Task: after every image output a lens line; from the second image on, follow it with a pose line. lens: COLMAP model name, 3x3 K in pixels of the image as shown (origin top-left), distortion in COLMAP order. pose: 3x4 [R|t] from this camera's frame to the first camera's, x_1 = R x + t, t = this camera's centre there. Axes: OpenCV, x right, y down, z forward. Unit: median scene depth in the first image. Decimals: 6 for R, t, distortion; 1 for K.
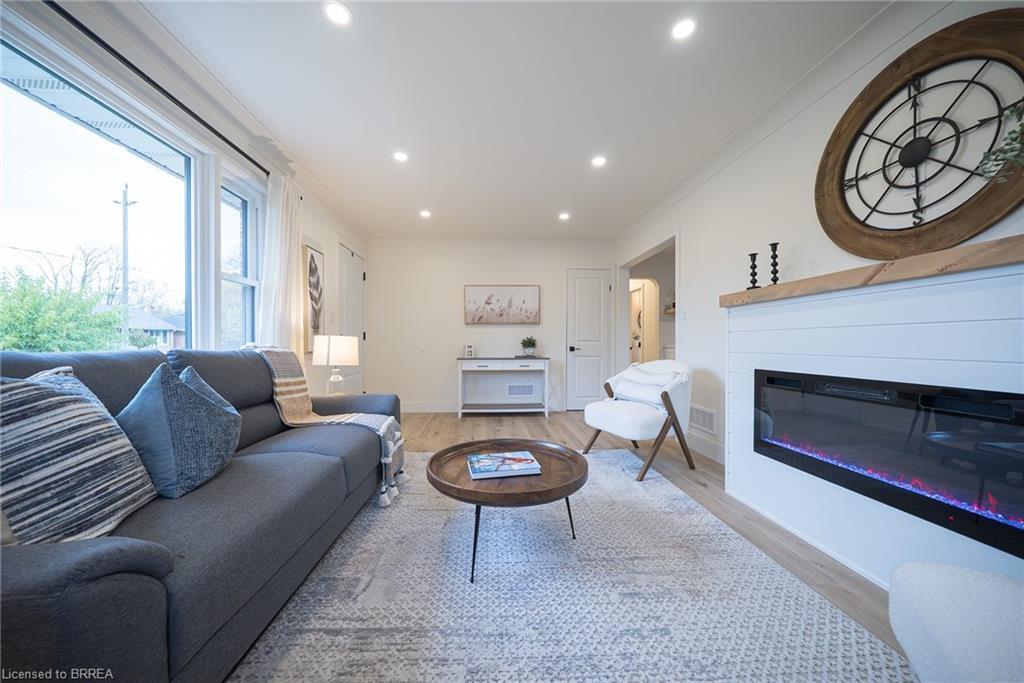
lens RADIAL K [[354.6, 0, 511.0], [0, 354.6, 344.7], [0, 0, 1]] dist [-0.002484, -0.000152]
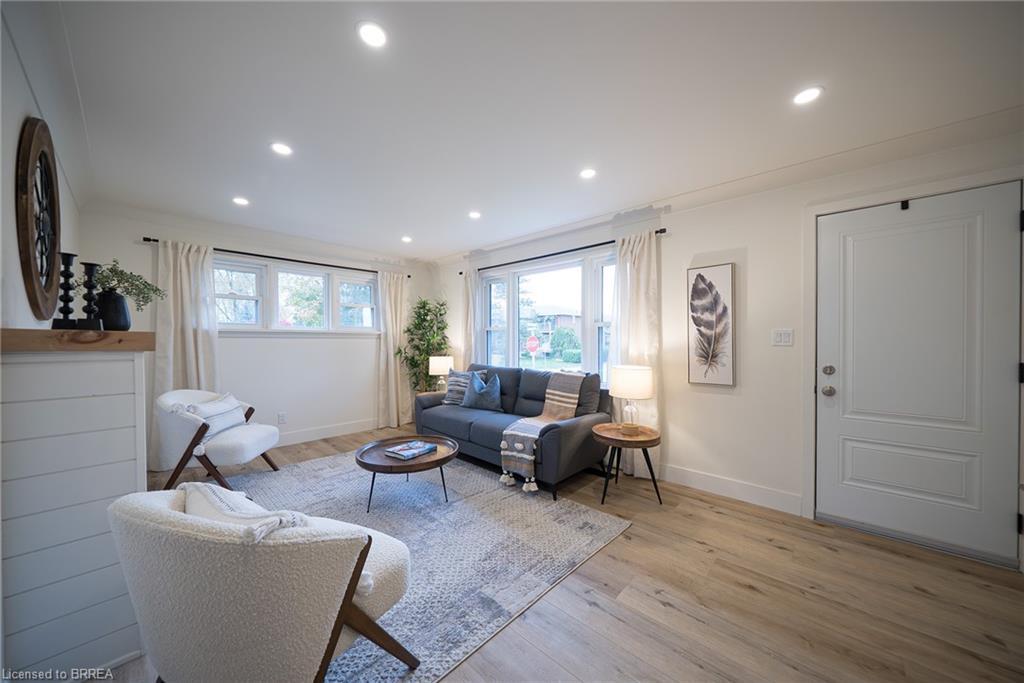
lens RADIAL K [[341.6, 0, 512.0], [0, 341.6, 341.5], [0, 0, 1]] dist [0.000073, 0.000004]
pose [[-0.760440, 0.003931, -0.649397, 0.512723], [0.000915, 0.999987, 0.004982, -0.135470], [0.649408, 0.003194, -0.760434, 1.984950]]
